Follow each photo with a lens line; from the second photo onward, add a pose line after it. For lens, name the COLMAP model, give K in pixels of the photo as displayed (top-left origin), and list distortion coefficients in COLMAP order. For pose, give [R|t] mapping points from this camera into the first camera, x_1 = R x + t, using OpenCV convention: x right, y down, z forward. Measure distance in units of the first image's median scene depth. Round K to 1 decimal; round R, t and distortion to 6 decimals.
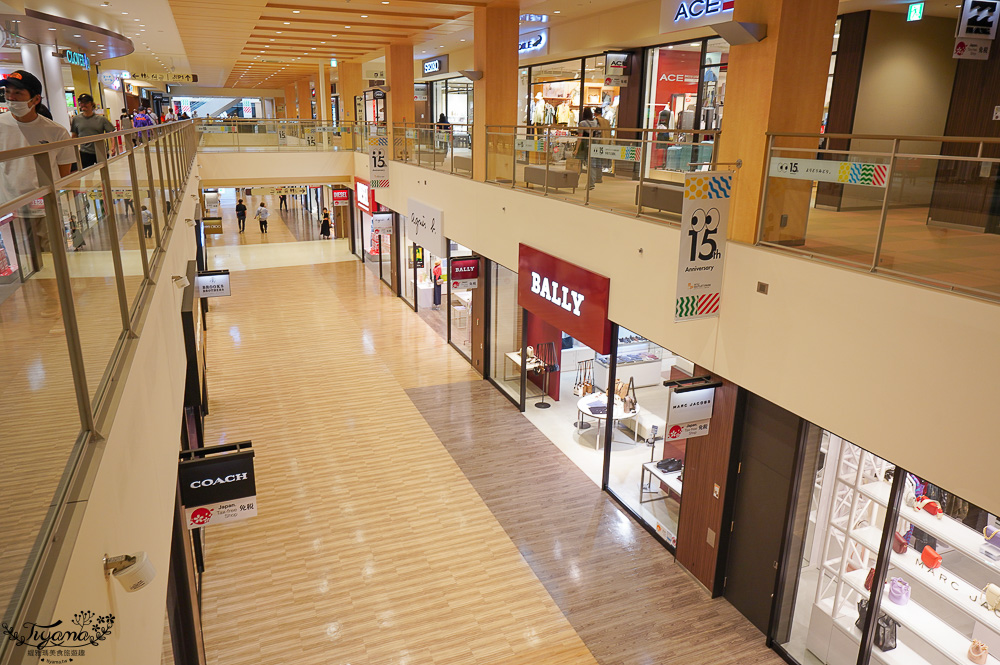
lens RADIAL K [[694.0, 0, 500.0], [0, 694.0, 332.5], [0, 0, 1]] dist [-0.010504, -0.002138]
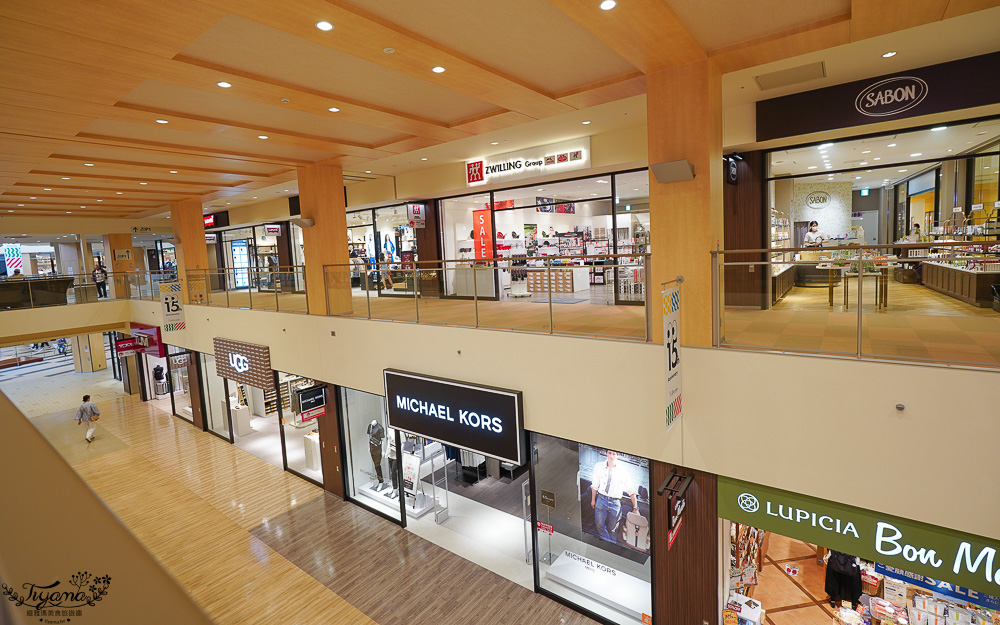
lens RADIAL K [[452.5, 0, 505.6], [0, 452.5, 297.3], [0, 0, 1]] dist [-0.012377, -0.000102]
pose [[0.849230, -0.106485, 0.517175, -0.191131], [0.208608, 0.967436, -0.143353, -0.114046], [-0.485069, 0.229626, 0.843789, 0.356005]]
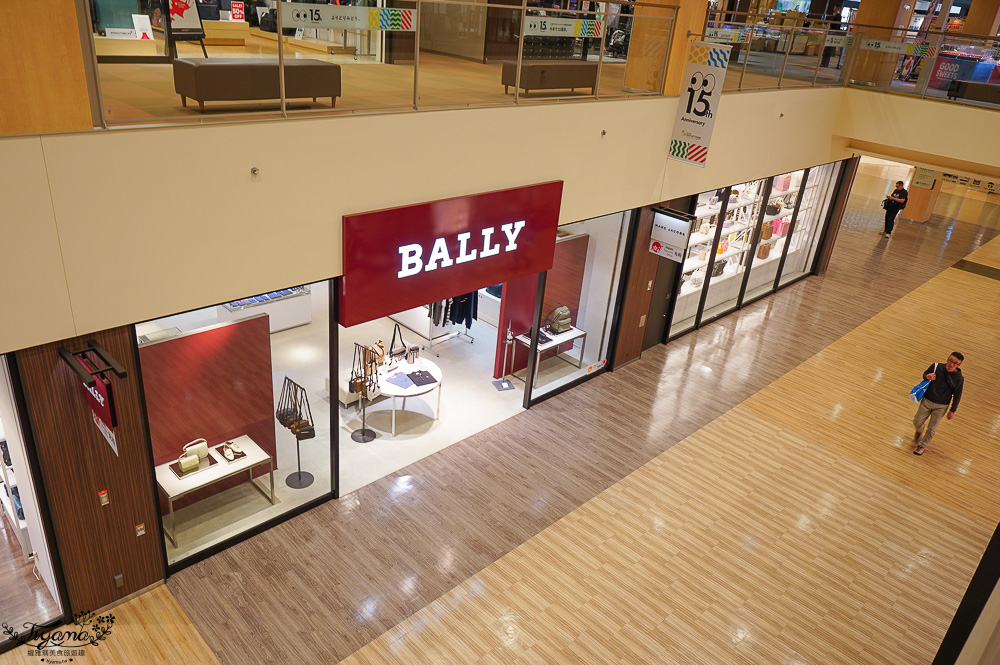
lens RADIAL K [[719.5, 0, 498.6], [0, 719.5, 327.7], [0, 0, 1]] dist [0.002059, 0.001399]
pose [[-0.387870, -0.445962, 0.806644, -0.567144], [0.166815, 0.826740, 0.537284, -0.386880], [-0.906493, 0.342957, -0.246274, 1.244299]]
